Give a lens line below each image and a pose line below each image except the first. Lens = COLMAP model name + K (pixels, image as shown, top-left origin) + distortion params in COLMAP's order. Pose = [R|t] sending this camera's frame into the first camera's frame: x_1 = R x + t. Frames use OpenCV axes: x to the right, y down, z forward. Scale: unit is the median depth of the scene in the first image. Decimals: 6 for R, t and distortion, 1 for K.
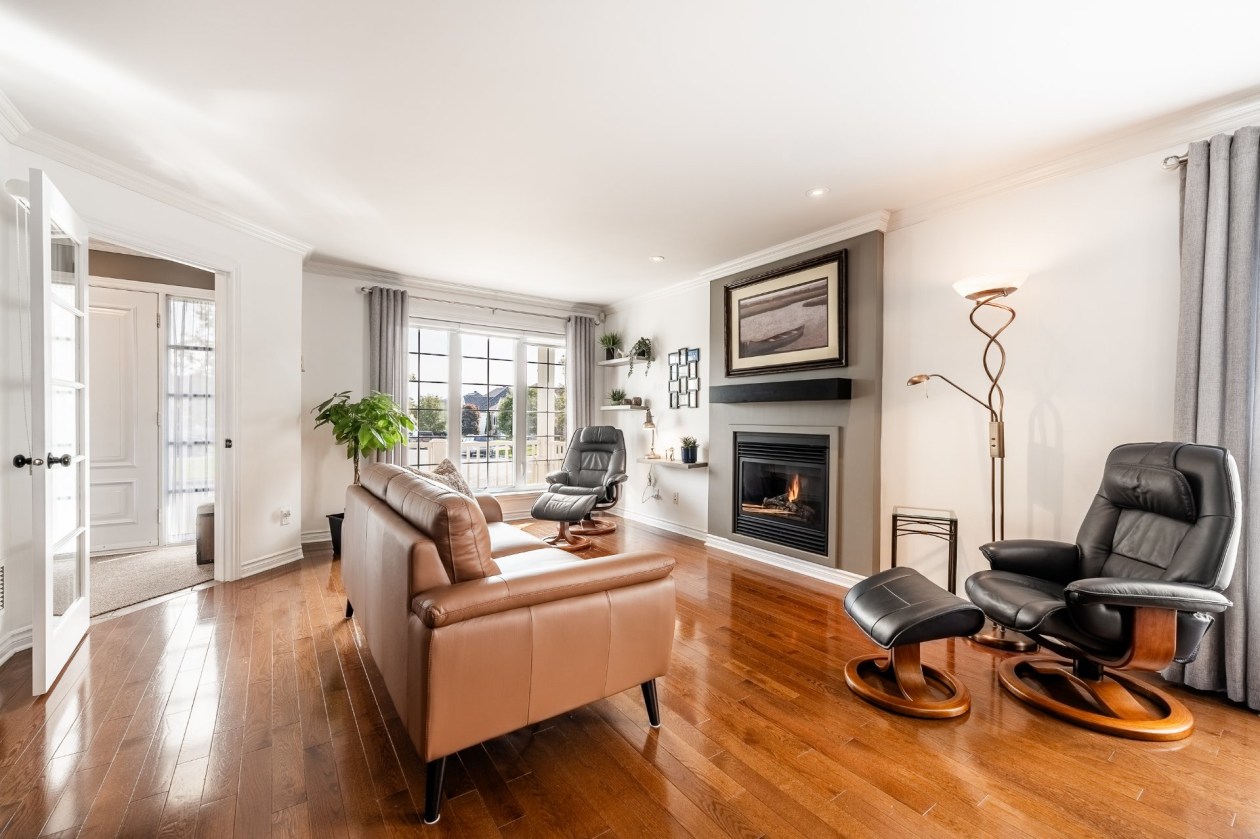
lens RADIAL K [[526.2, 0, 630.0], [0, 526.2, 419.5], [0, 0, 1]] dist [-0.000282, -0.000027]
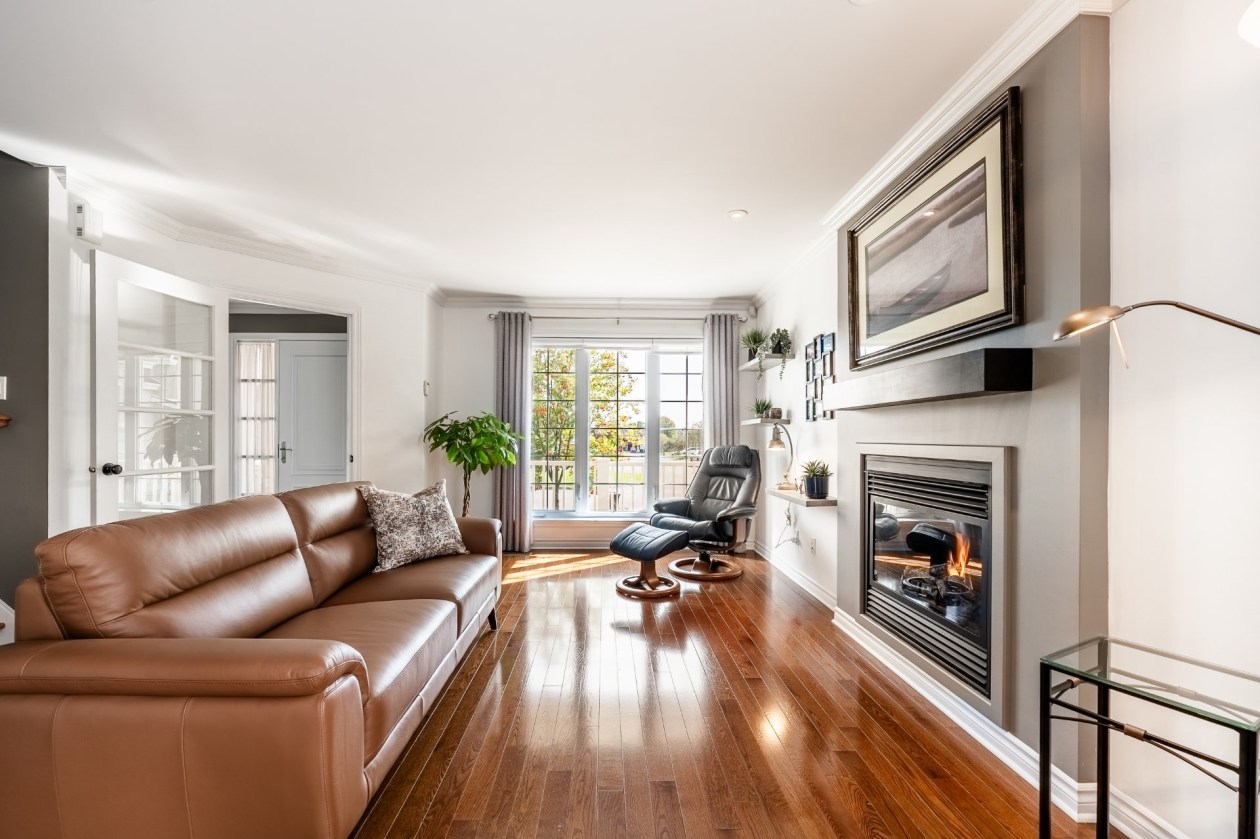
lens RADIAL K [[509.8, 0, 597.4], [0, 509.8, 435.1], [0, 0, 1]] dist [-0.002278, -0.000306]
pose [[0.818570, -0.008422, -0.574345, 0.259698], [0.003675, 0.999949, -0.009426, 0.004011], [0.574395, 0.005605, 0.818559, 0.277137]]
